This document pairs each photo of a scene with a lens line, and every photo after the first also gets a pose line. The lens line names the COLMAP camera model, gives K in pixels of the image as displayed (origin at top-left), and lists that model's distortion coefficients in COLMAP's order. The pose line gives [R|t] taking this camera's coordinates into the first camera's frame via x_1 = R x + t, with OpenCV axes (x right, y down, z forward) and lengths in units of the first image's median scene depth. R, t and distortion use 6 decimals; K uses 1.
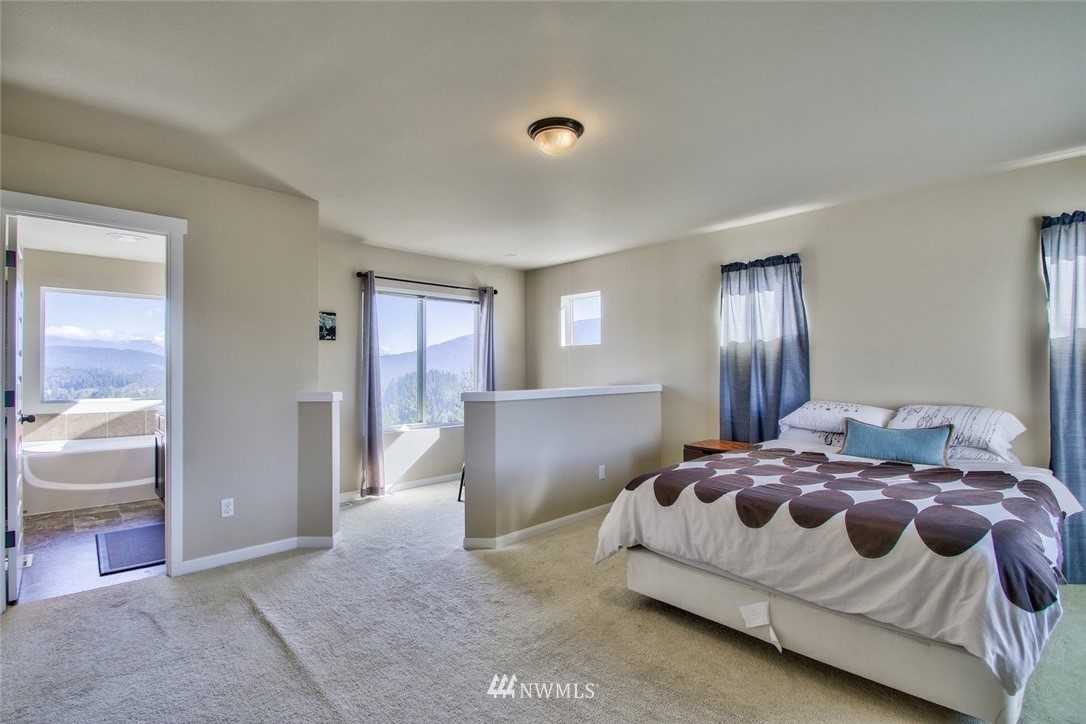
lens RADIAL K [[508.3, 0, 538.6], [0, 508.3, 367.9], [0, 0, 1]] dist [0.016066, -0.016901]
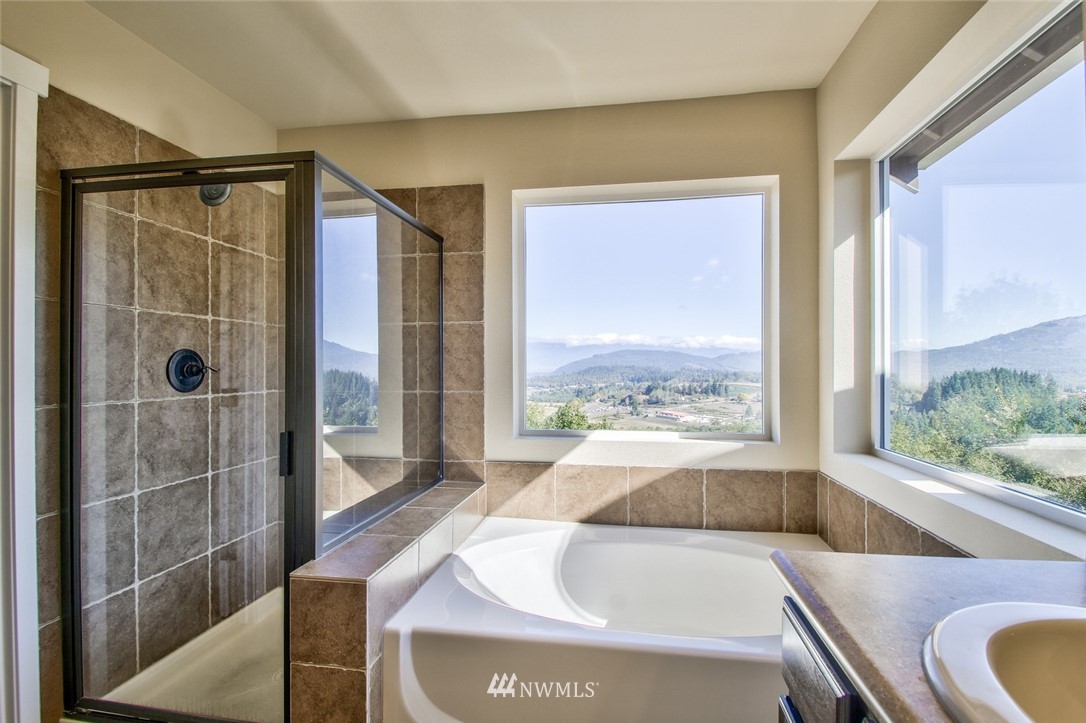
lens RADIAL K [[508.3, 0, 538.6], [0, 508.3, 367.4], [0, 0, 1]] dist [0.016066, -0.016901]
pose [[0.597400, -0.000385, -0.801943, -0.557863], [0.002852, 0.999995, 0.001644, -0.001120], [0.801938, -0.003270, 0.597398, 0.696708]]
